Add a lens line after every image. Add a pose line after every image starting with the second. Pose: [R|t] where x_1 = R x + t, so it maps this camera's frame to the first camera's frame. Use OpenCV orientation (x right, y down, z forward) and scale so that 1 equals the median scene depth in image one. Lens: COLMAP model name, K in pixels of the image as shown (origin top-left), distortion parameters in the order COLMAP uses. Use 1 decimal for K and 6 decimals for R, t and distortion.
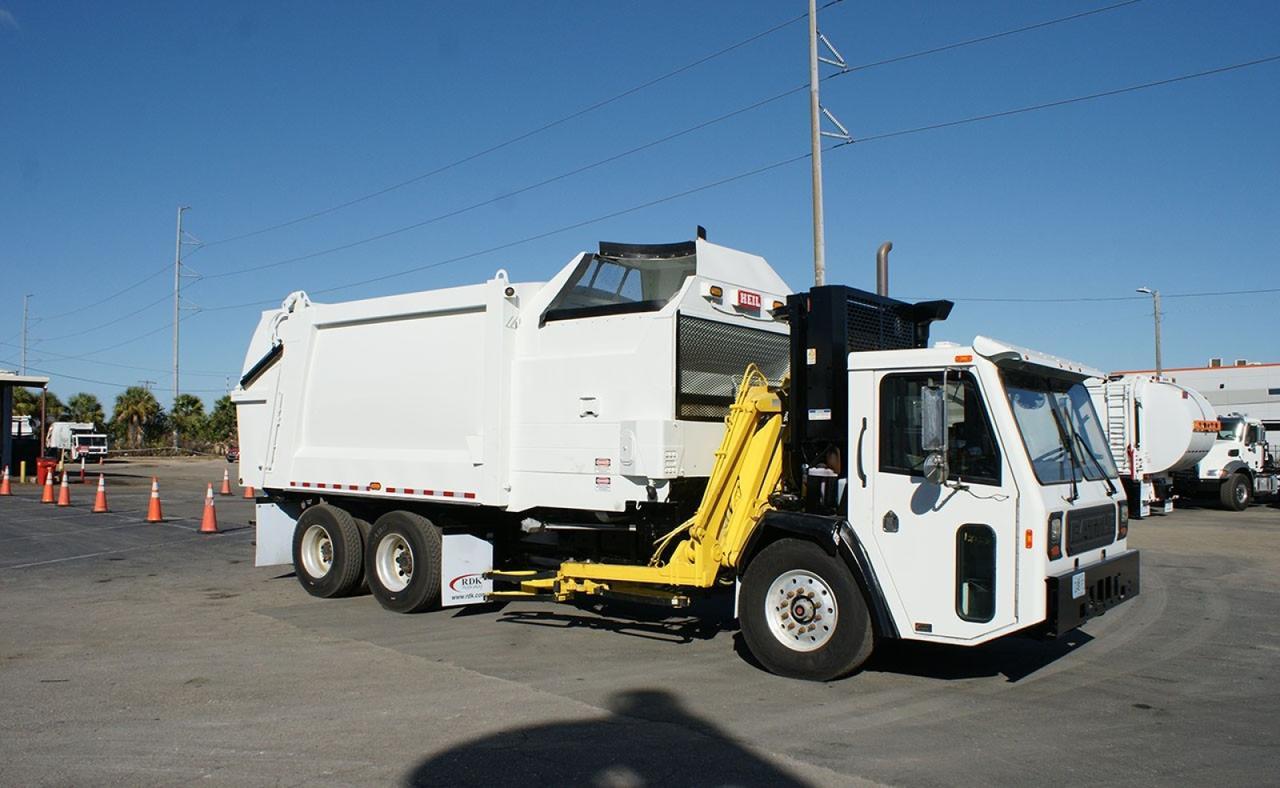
lens RADIAL K [[1013.0, 0, 621.3], [0, 1013.0, 426.8], [0, 0, 1]] dist [-0.160032, 0.140718]
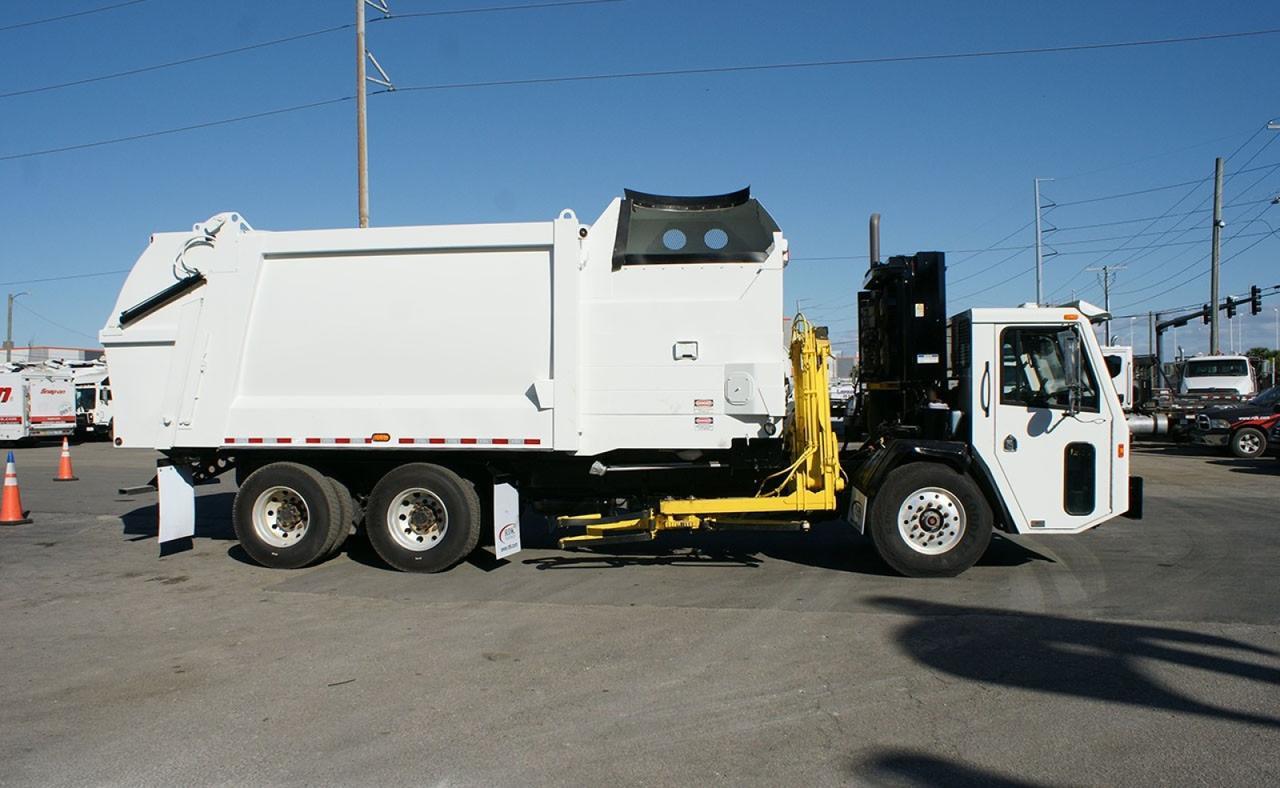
lens RADIAL K [[1013.0, 0, 621.3], [0, 1013.0, 426.8], [0, 0, 1]] dist [-0.160032, 0.140718]
pose [[0.856235, -0.030288, 0.515697, -0.644320], [0.004758, 0.998700, 0.050757, 0.005976], [-0.516564, -0.041006, 0.855266, 0.143807]]
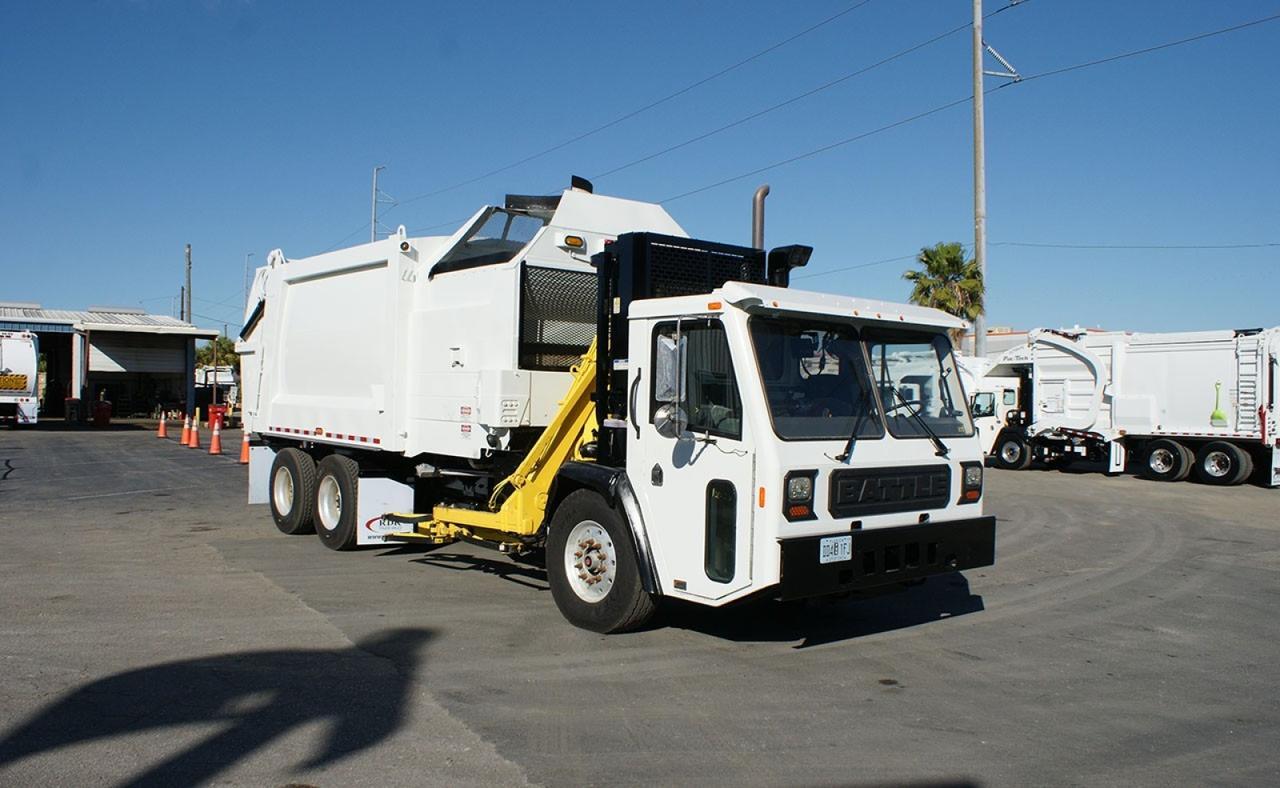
lens RADIAL K [[1013.0, 0, 621.3], [0, 1013.0, 426.8], [0, 0, 1]] dist [-0.160032, 0.140718]
pose [[0.980323, 0.017622, -0.196610, 0.343418], [-0.008459, 0.998843, 0.047347, 0.001522], [0.197217, -0.044752, 0.979338, 0.025132]]
